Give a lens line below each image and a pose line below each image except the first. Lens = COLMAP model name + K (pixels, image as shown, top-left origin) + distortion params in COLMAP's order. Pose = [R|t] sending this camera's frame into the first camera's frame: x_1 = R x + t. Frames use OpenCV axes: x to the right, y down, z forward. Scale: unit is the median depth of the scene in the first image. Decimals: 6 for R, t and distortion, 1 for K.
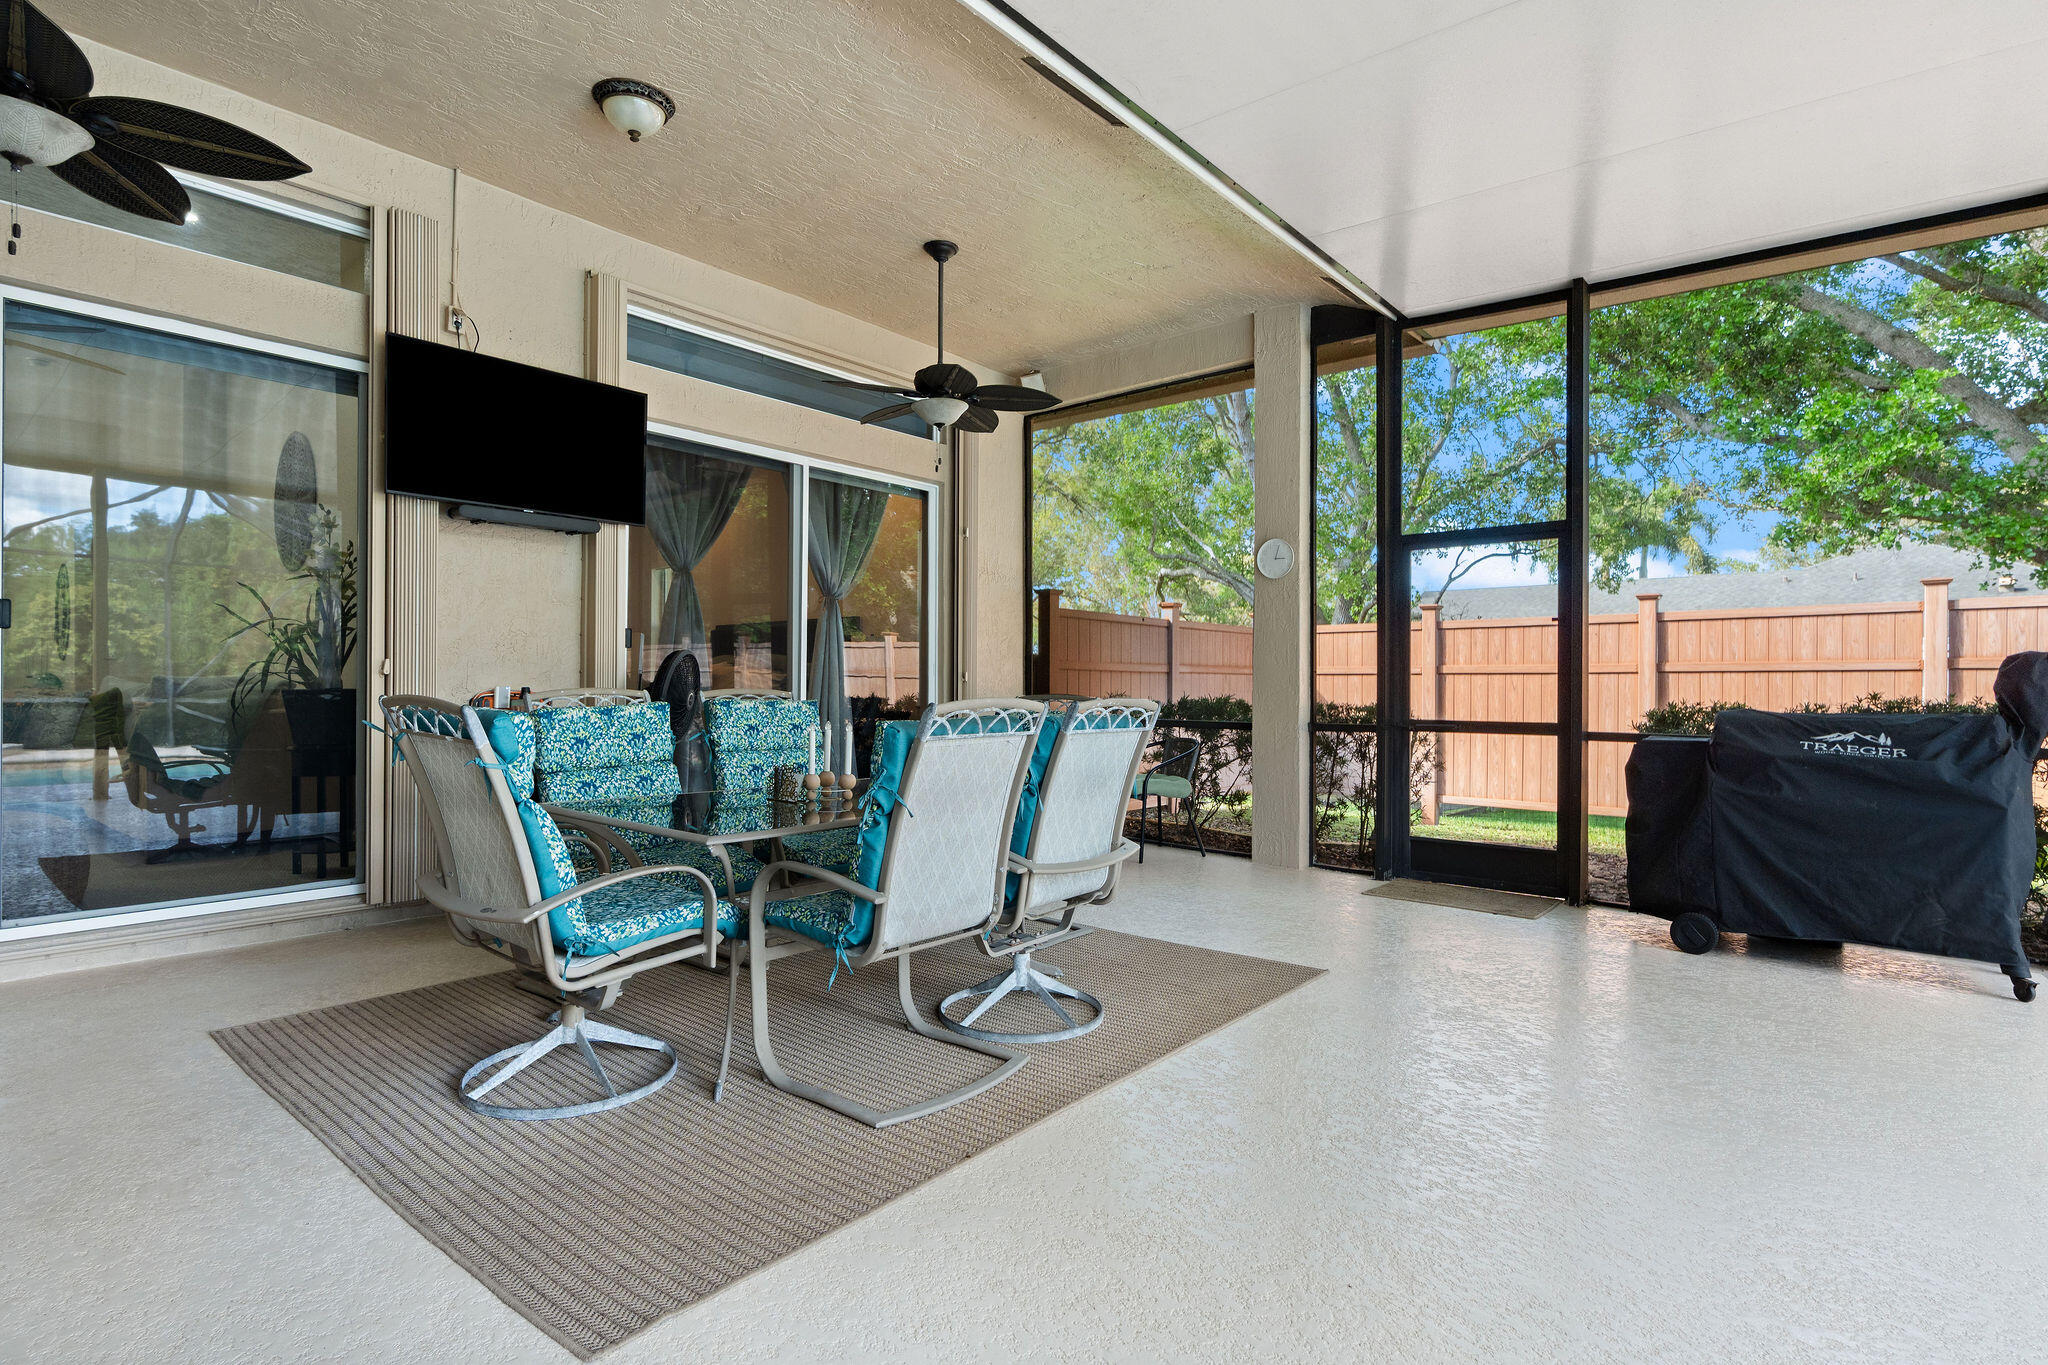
lens RADIAL K [[1008.4, 0, 976.3], [0, 1008.4, 675.3], [0, 0, 1]] dist [-0.001039, -0.000205]
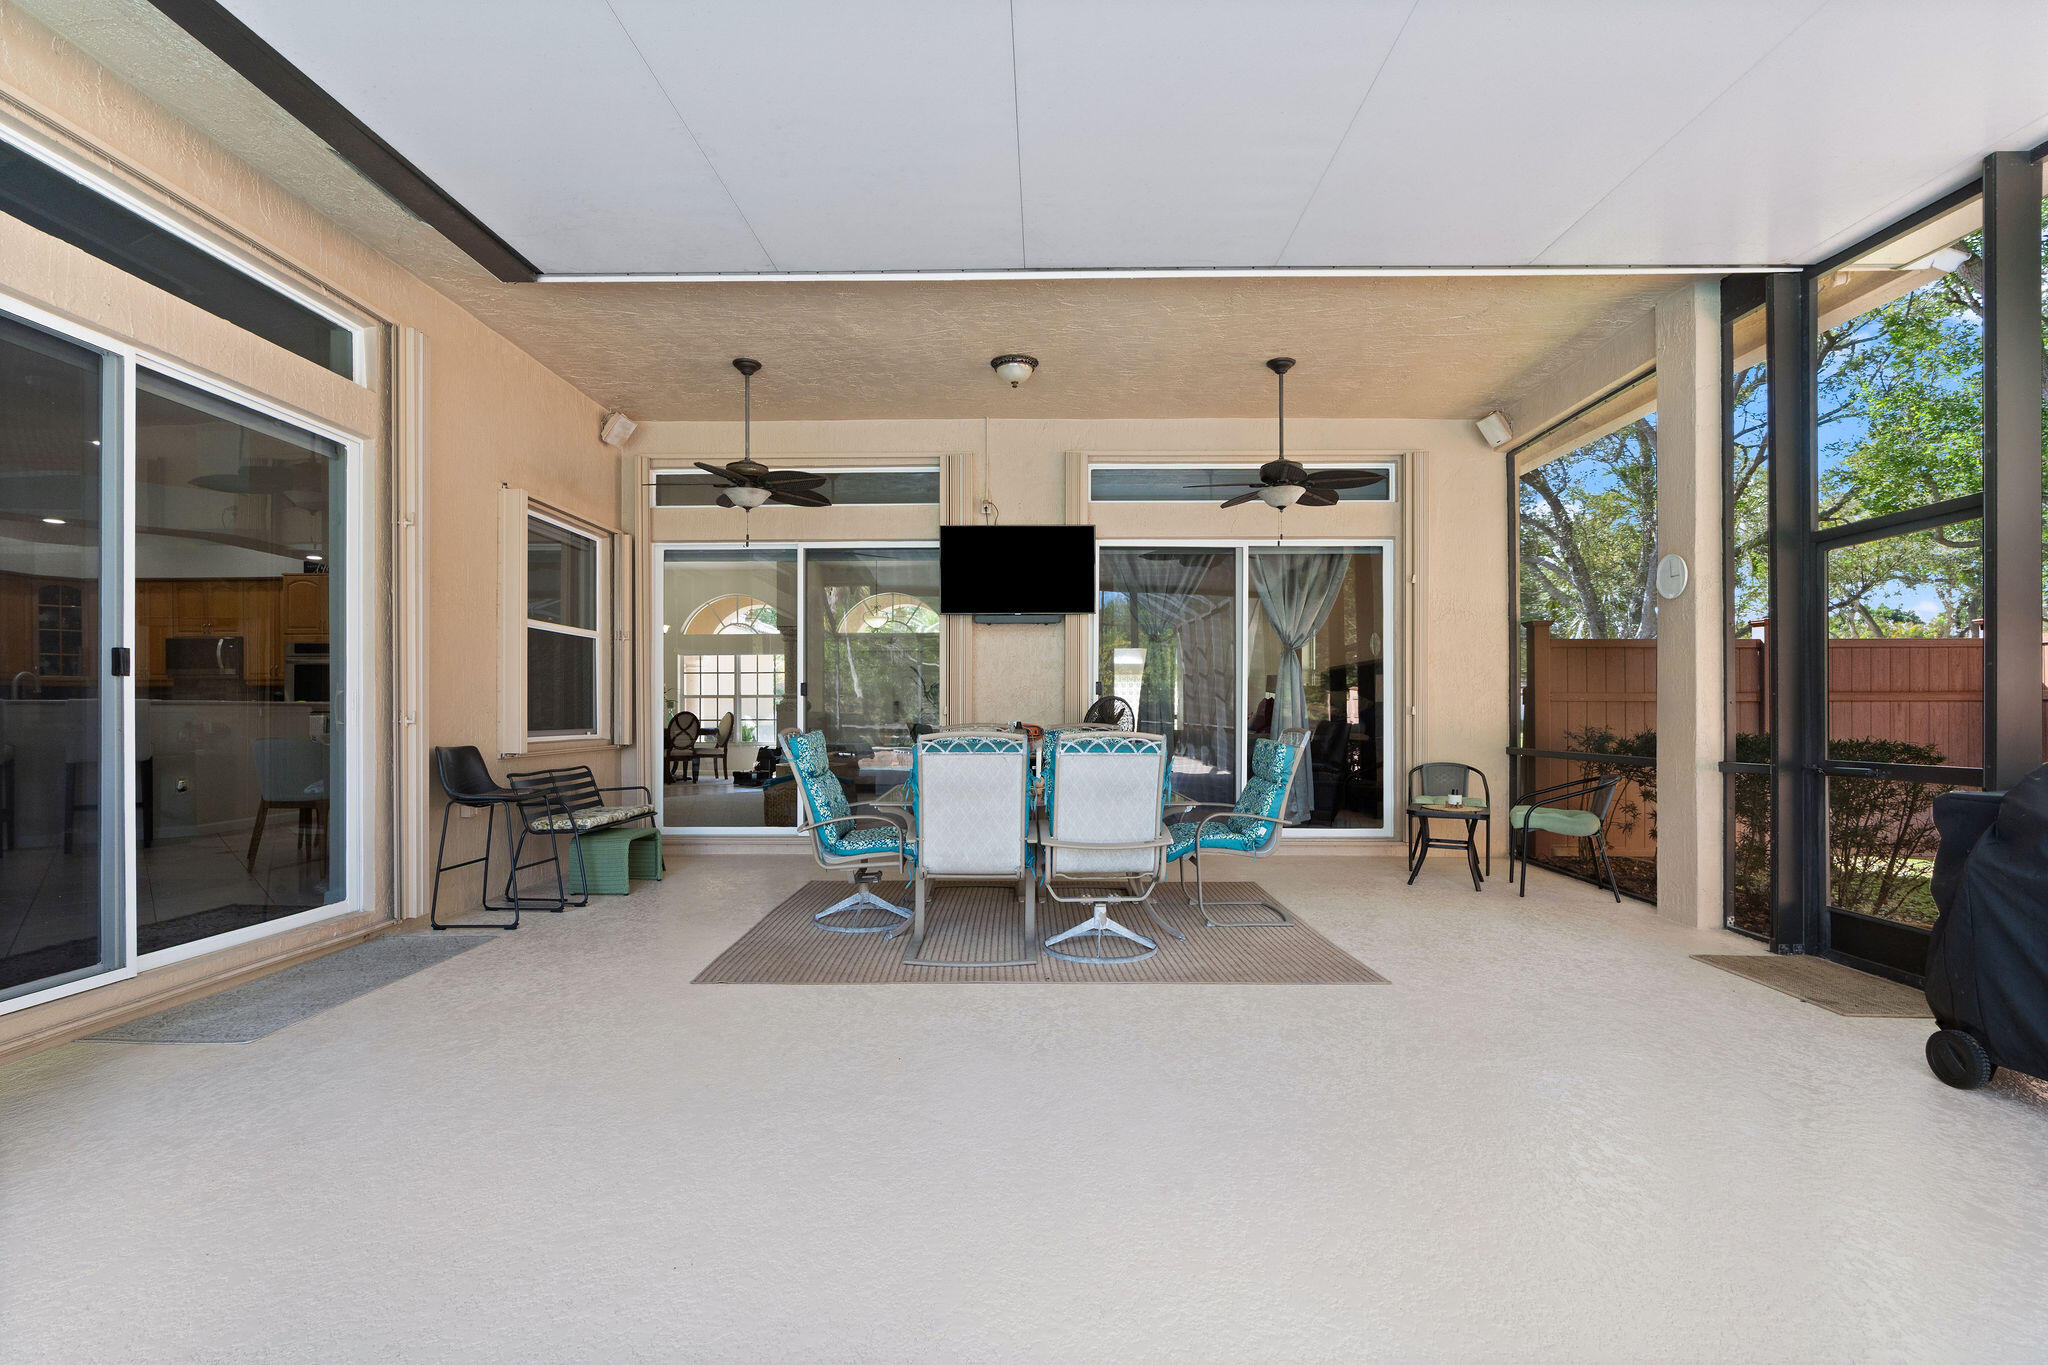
lens RADIAL K [[918.1, 0, 1023.0], [0, 918.1, 690.0], [0, 0, 1]] dist [-0.002481, 0.000962]
pose [[0.635594, -0.022814, -0.771686, 0.703792], [0.012284, 0.999736, -0.019439, -0.008252], [0.771926, 0.002876, 0.635706, 0.052457]]
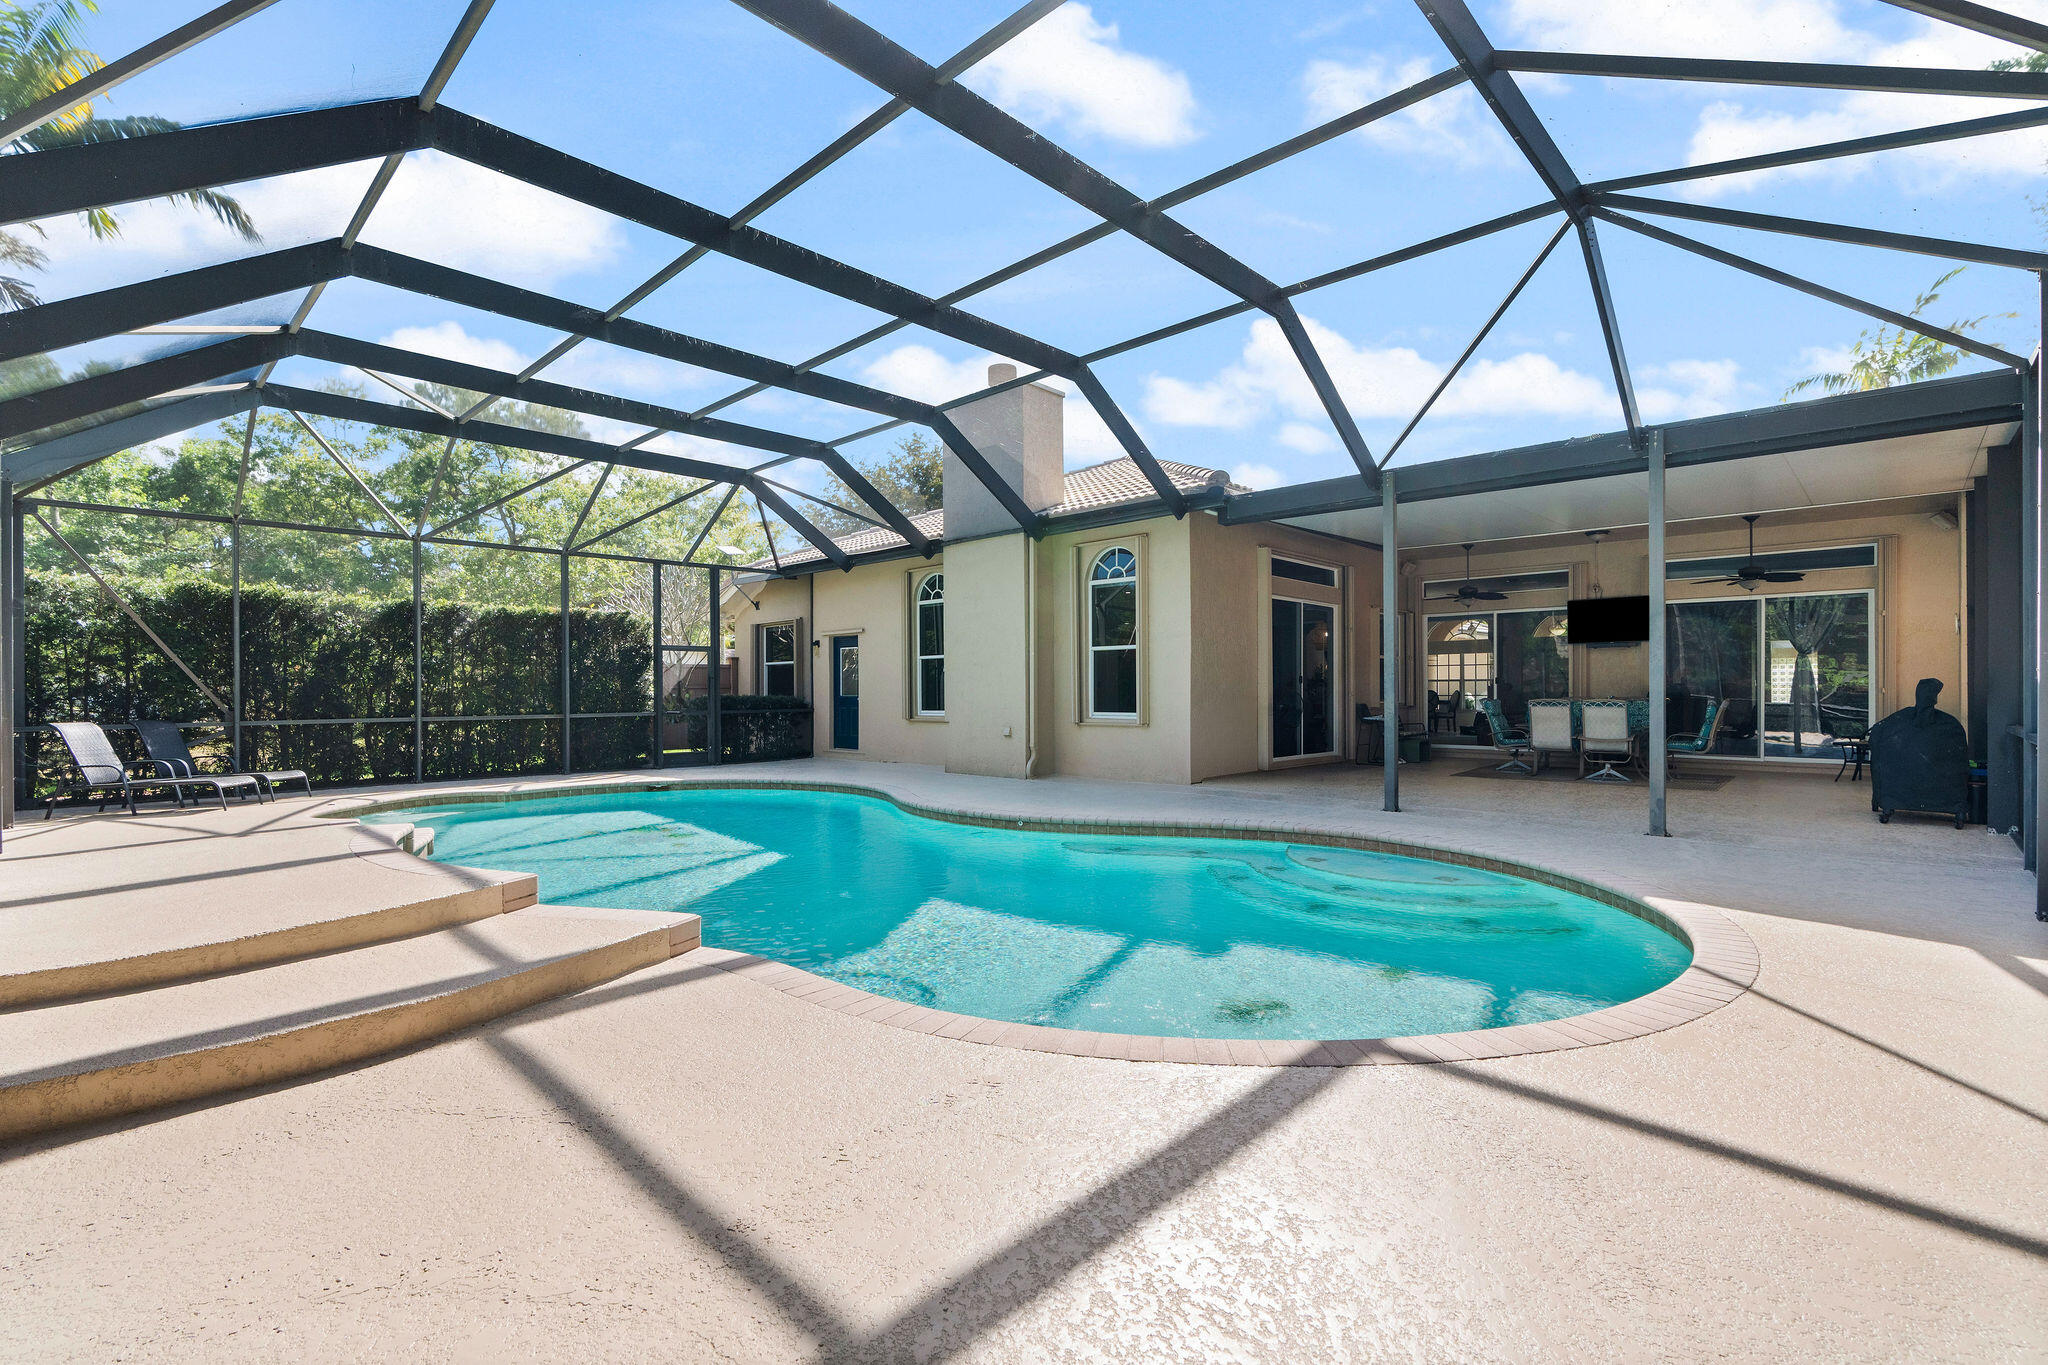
lens RADIAL K [[918.1, 0, 1023.0], [0, 918.1, 690.0], [0, 0, 1]] dist [-0.002481, 0.000962]
pose [[-0.058033, -0.004096, -0.998306, 2.598373], [0.012992, 0.999904, -0.004858, -0.016242], [0.998230, -0.013252, -0.057974, -0.727697]]
